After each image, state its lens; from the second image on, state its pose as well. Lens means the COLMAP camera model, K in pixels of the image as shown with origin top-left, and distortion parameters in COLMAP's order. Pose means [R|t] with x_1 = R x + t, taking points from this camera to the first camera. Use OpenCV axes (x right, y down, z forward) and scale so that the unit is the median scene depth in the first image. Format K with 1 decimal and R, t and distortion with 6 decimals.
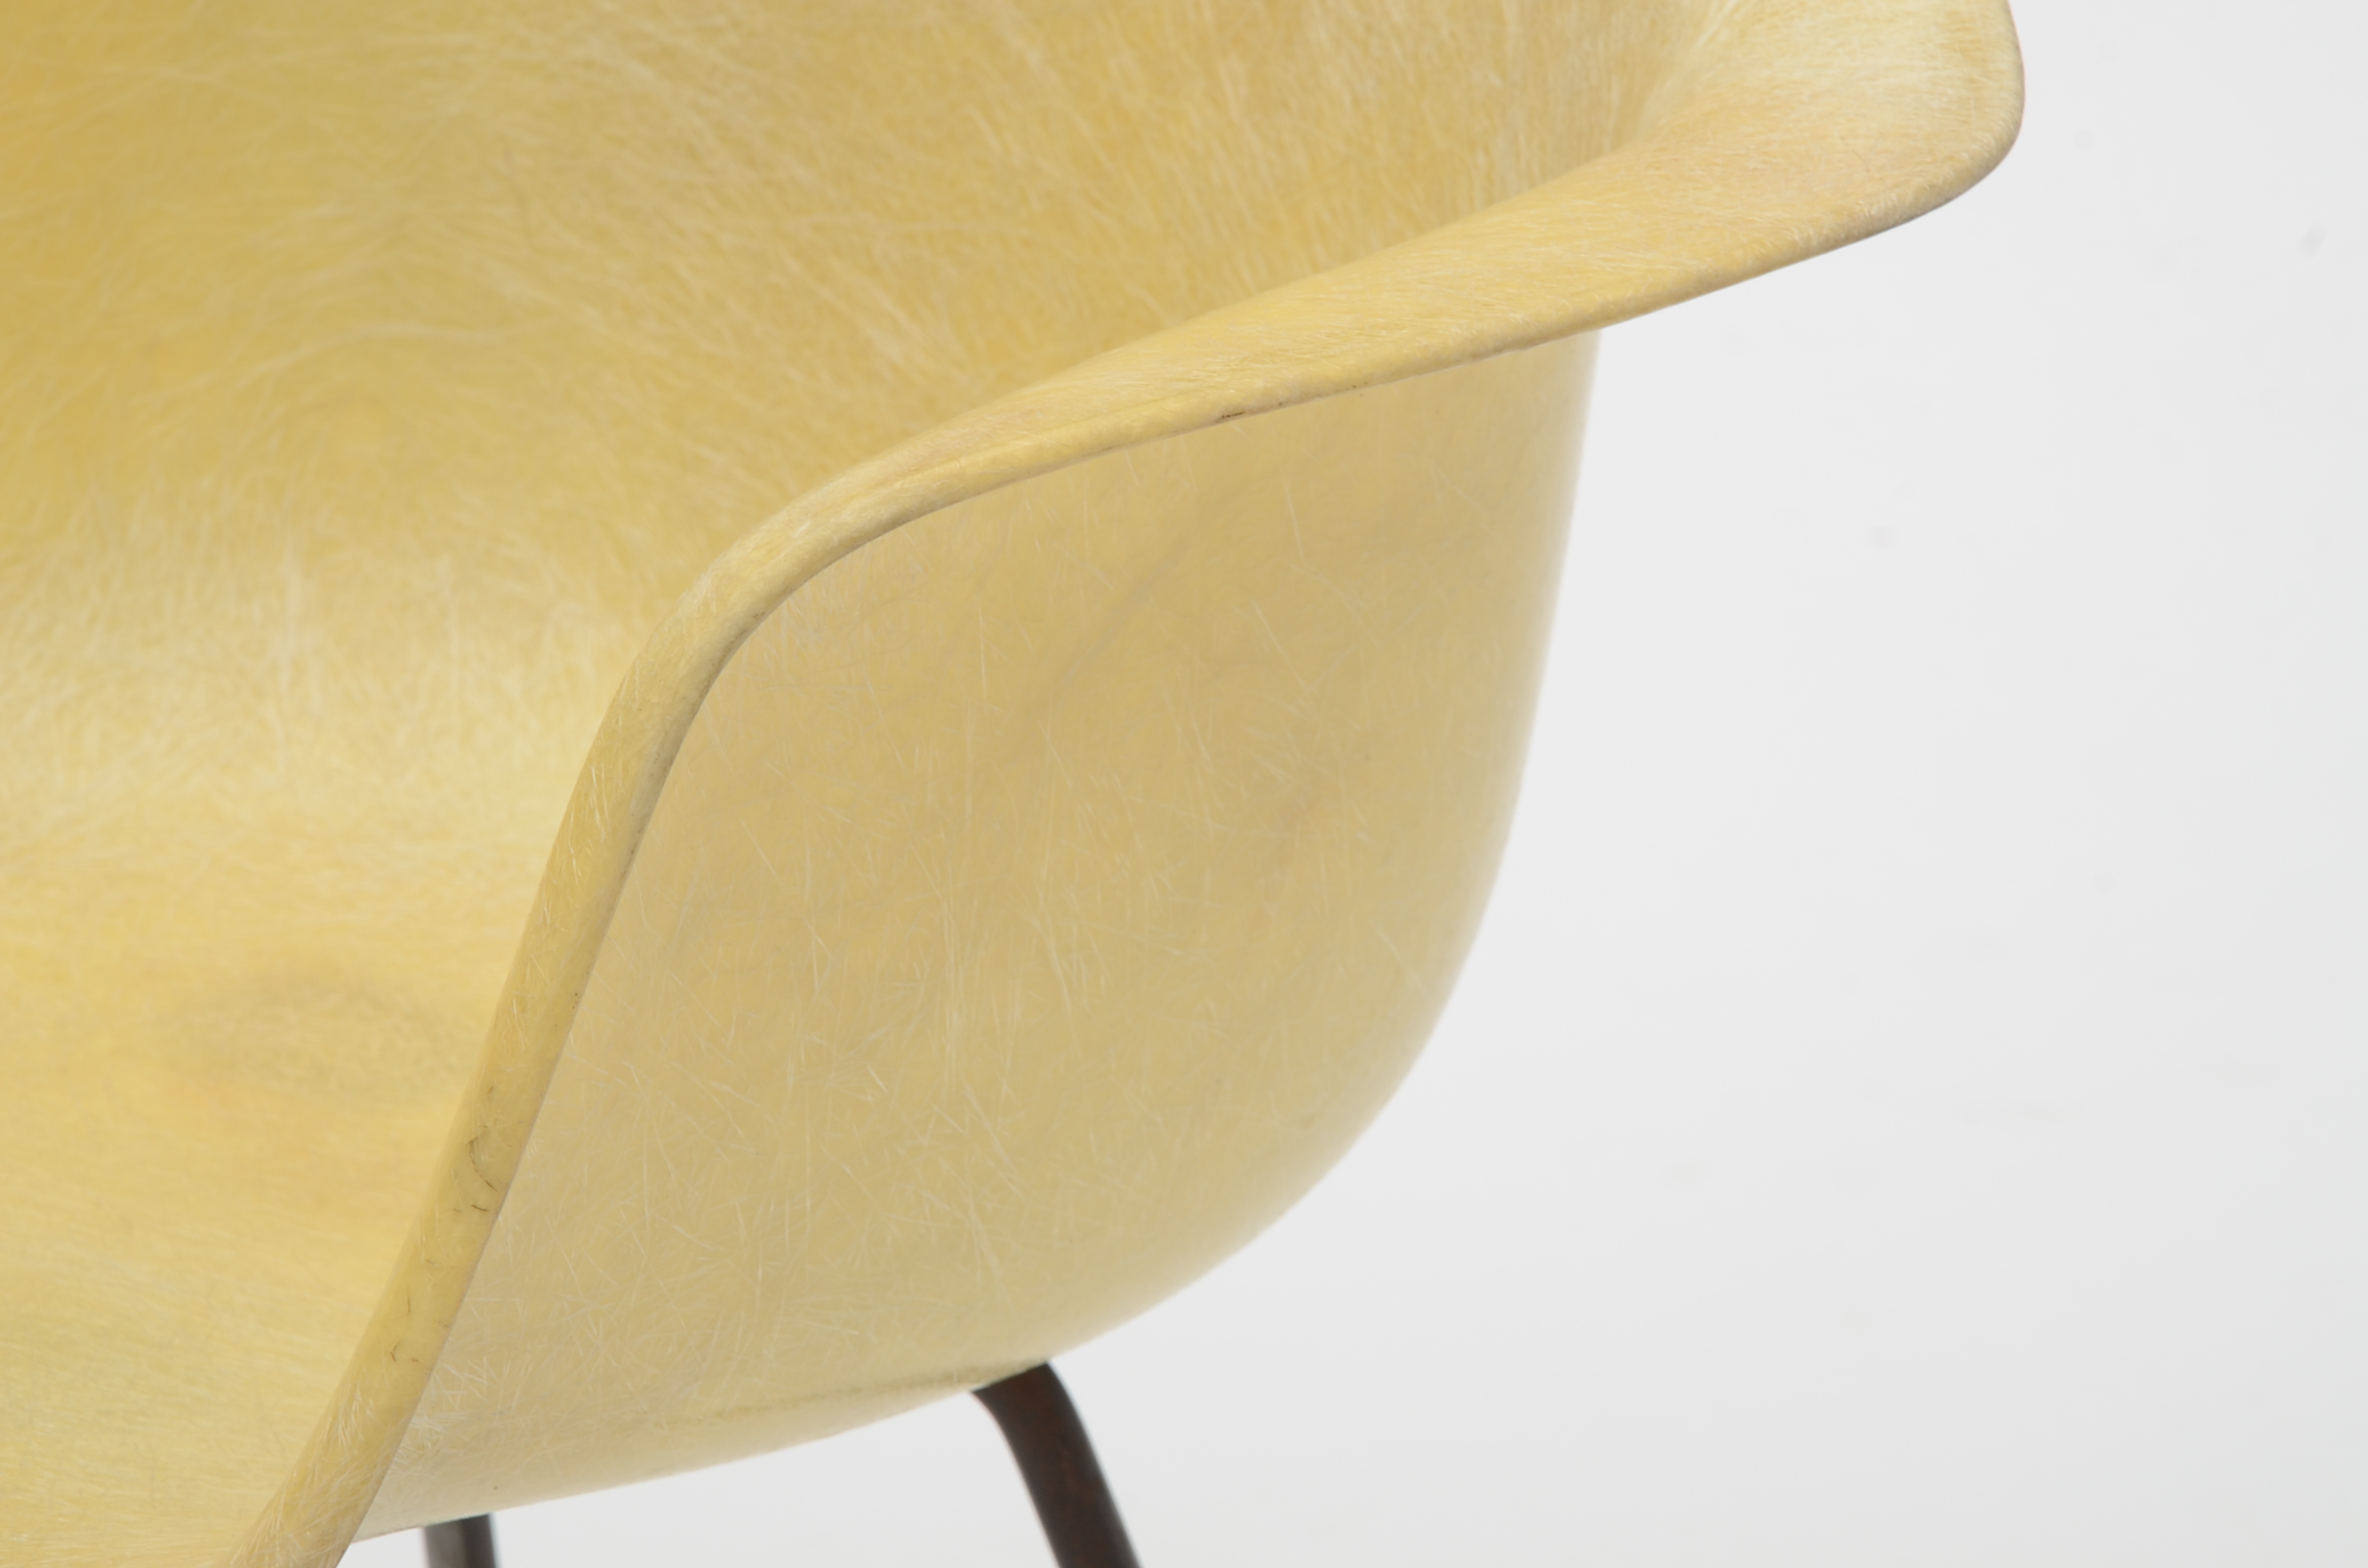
lens RADIAL K [[9412.0, 0, 1184.0], [0, 9412.0, 784.0], [0, 0, 1]] dist [1.330693, -1.118609]
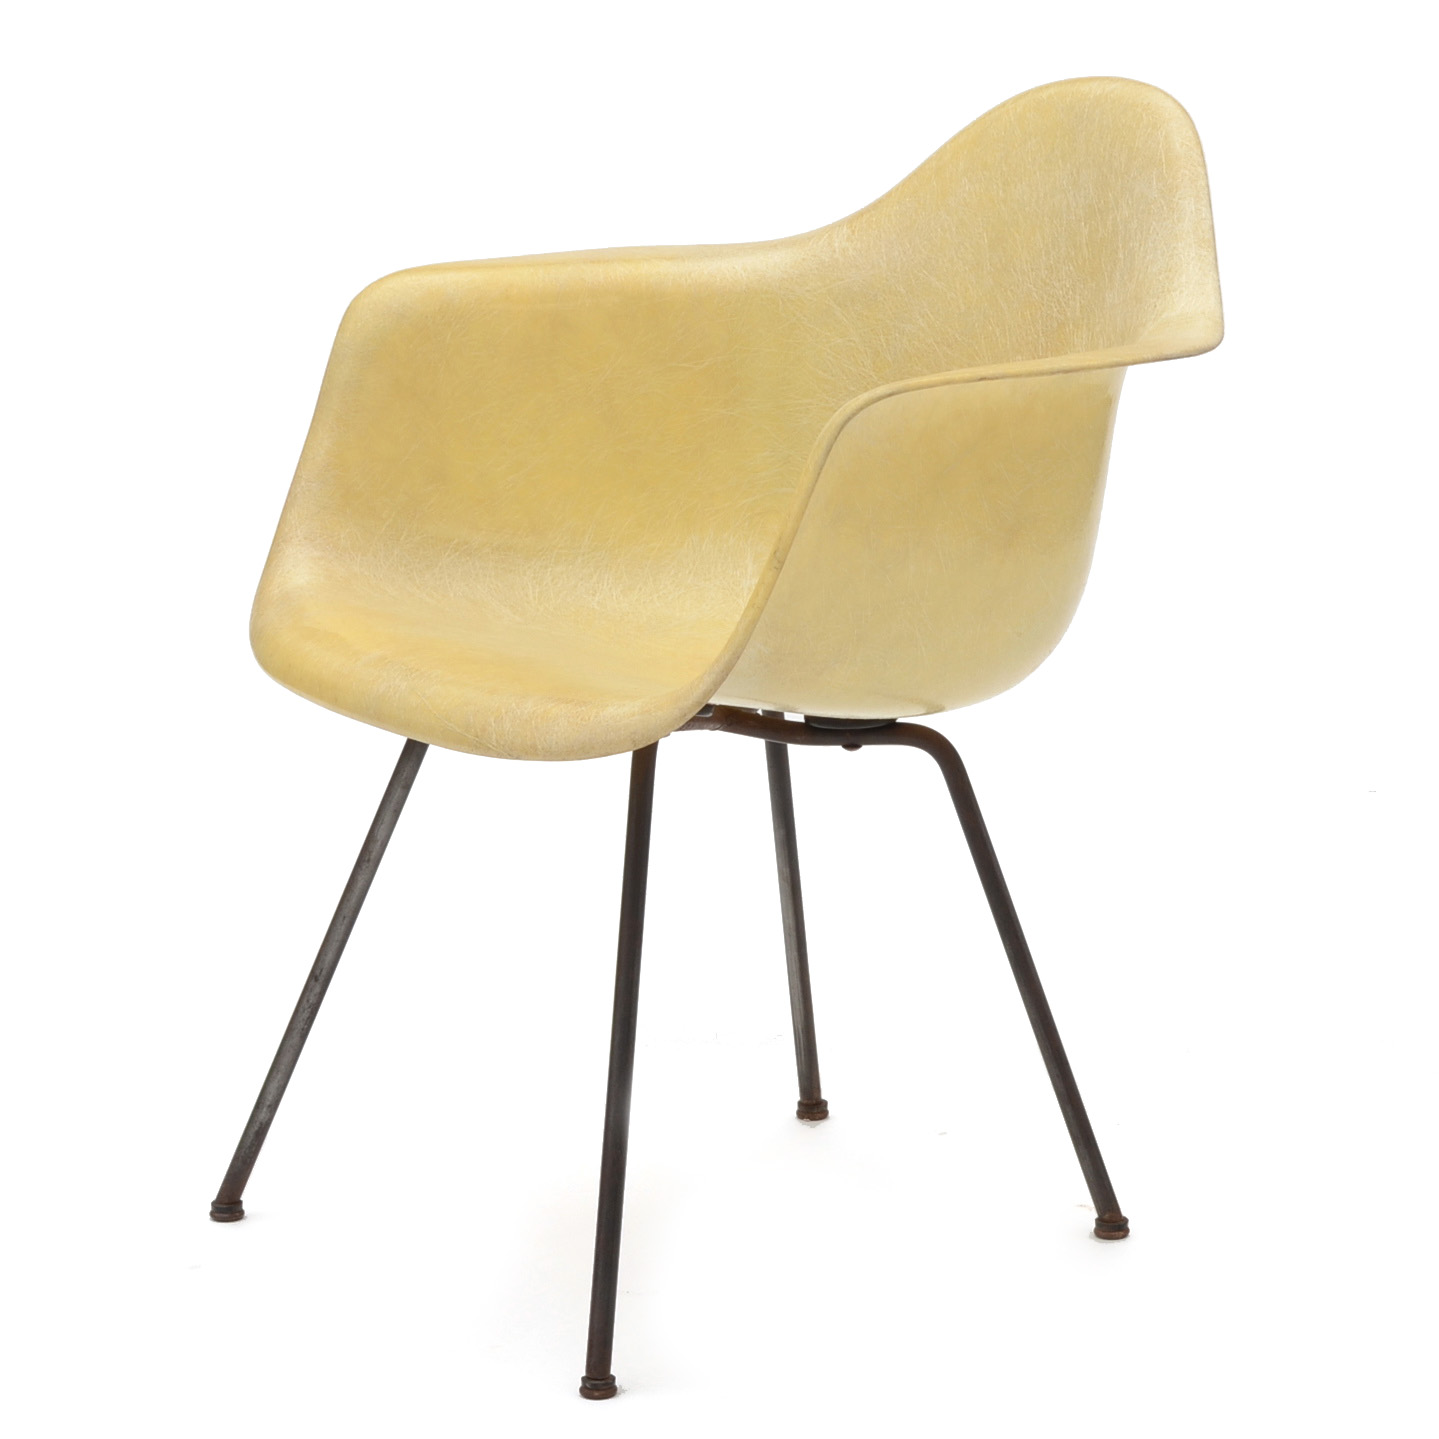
lens RADIAL K [[6108.1, 0, 719.5], [0, 6108.1, 719.5], [0, 0, 1]] dist [0.368740, 3.642545]
pose [[0.992577, 0.028875, -0.118143, 0.146671], [-0.049094, 0.983874, -0.171996, 0.395428], [0.111271, 0.176519, 0.977988, -1.050787]]
